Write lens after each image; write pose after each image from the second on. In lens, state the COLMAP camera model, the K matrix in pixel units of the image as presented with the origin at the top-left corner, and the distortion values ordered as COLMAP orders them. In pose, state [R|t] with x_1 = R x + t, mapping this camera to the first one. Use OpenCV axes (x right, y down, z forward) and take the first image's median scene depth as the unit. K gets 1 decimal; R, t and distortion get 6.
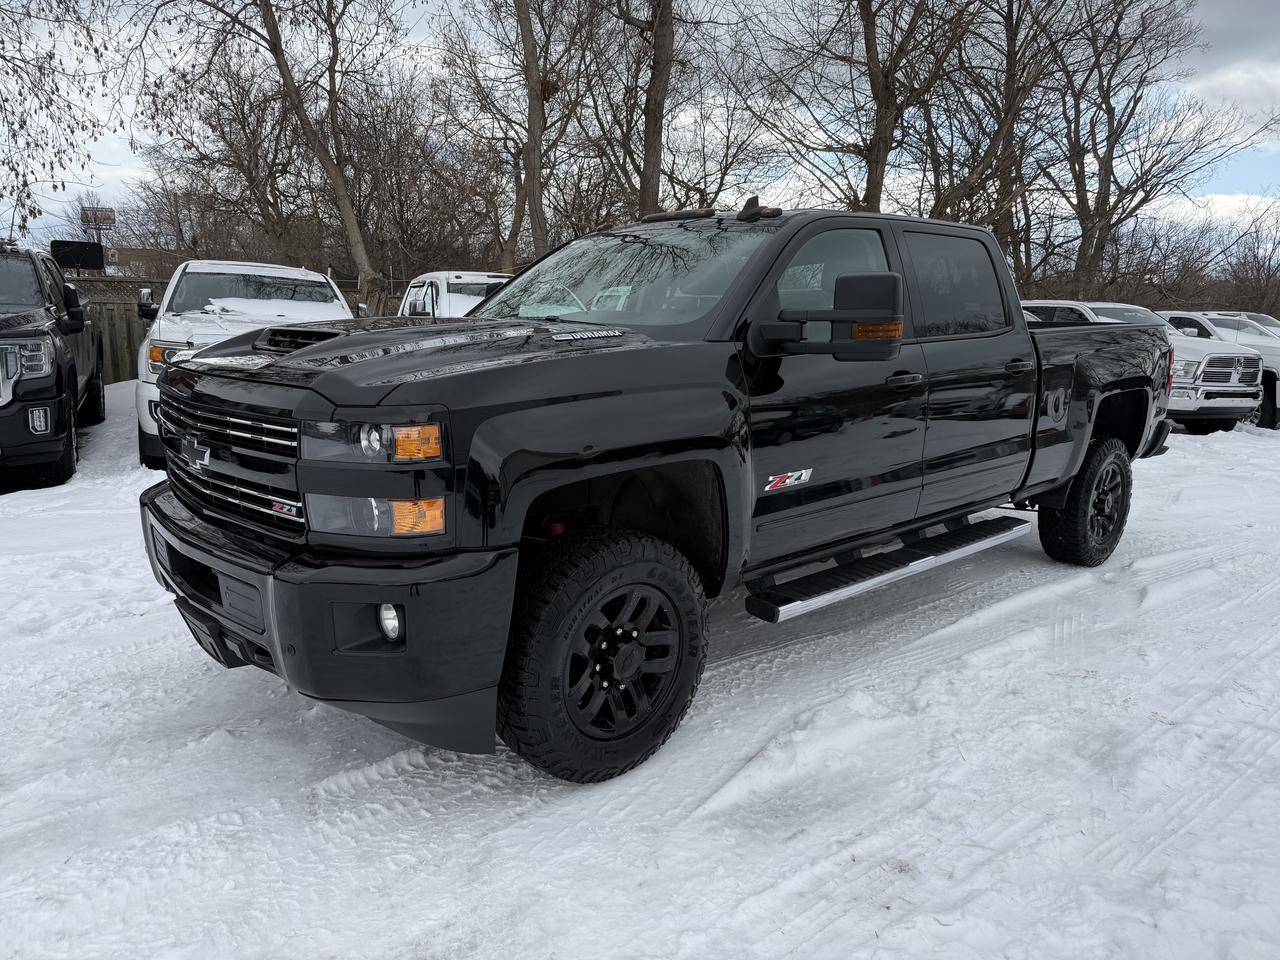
lens RADIAL K [[898.5, 0, 645.4], [0, 898.5, 474.0], [0, 0, 1]] dist [0.063563, -0.090372]
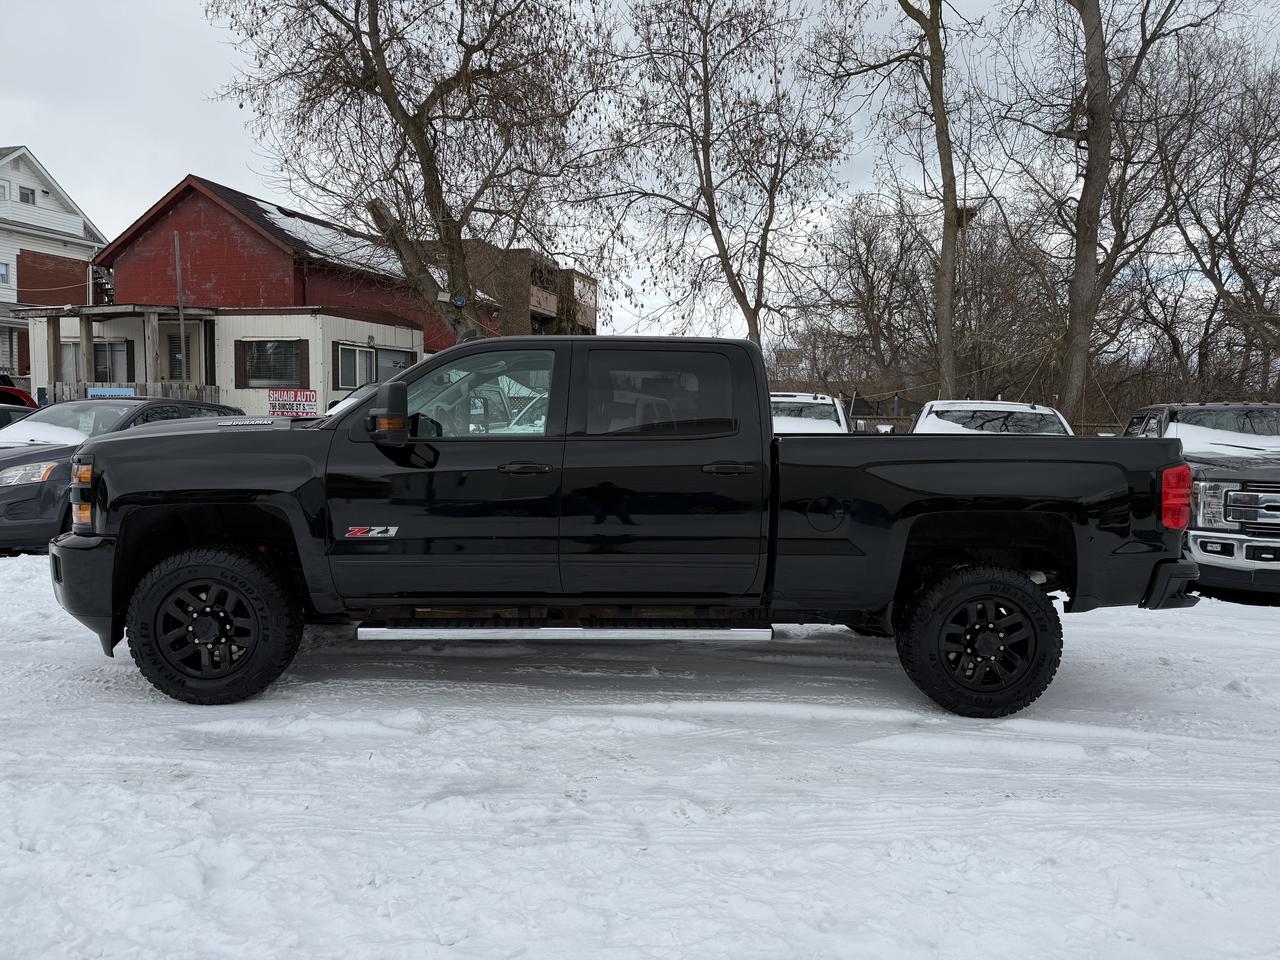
lens RADIAL K [[898.5, 0, 645.4], [0, 898.5, 474.0], [0, 0, 1]] dist [0.063563, -0.090372]
pose [[0.761079, 0.043554, -0.647195, 1.190694], [-0.130618, 0.987596, -0.087141, -0.013289], [0.635372, 0.150856, 0.757327, 0.191431]]
